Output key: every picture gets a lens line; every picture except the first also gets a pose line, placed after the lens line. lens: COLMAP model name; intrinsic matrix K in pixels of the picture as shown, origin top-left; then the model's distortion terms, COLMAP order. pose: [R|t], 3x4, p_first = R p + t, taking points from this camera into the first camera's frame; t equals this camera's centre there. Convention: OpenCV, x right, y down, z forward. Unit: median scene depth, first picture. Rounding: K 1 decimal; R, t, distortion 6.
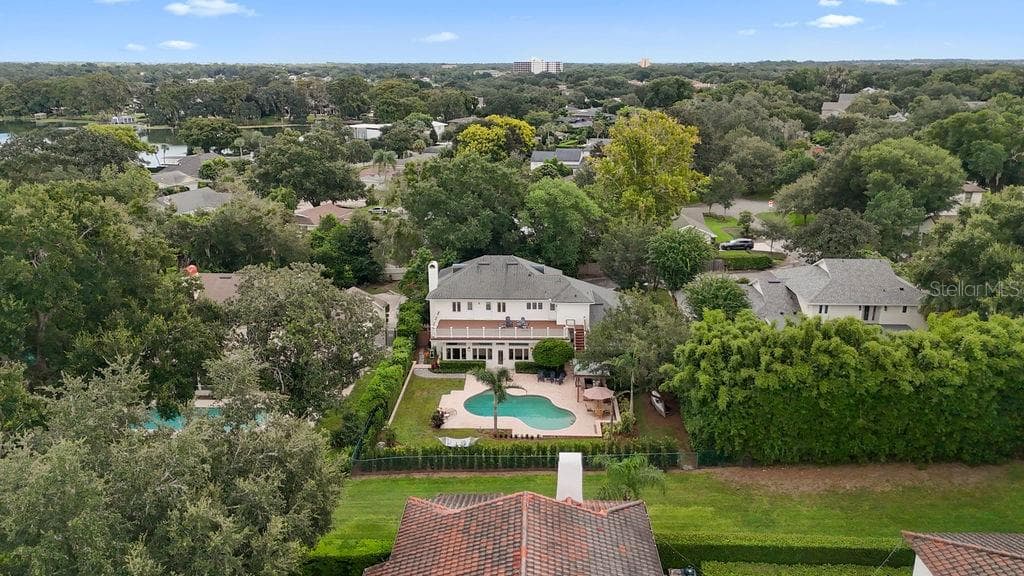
lens RADIAL K [[778.7, 0, 511.2], [0, 778.7, 284.8], [0, 0, 1]] dist [0.063108, -0.037635]
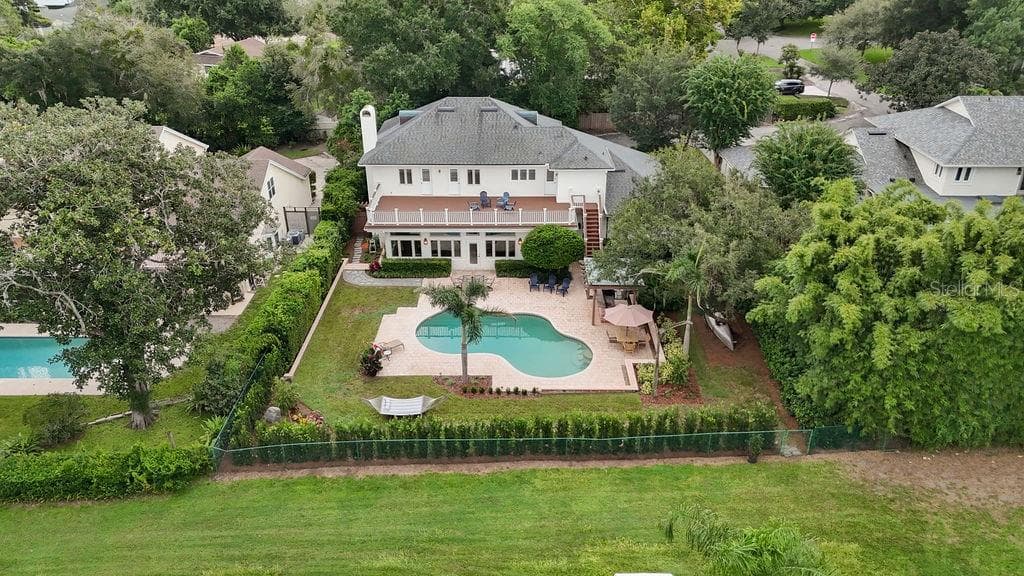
lens RADIAL K [[778.7, 0, 509.9], [0, 778.7, 294.8], [0, 0, 1]] dist [0.063108, -0.037635]
pose [[0.999634, -0.011807, 0.024342, 0.001042], [0.007098, 0.982686, 0.185143, 0.005120], [-0.026106, -0.184903, 0.982410, 0.340396]]
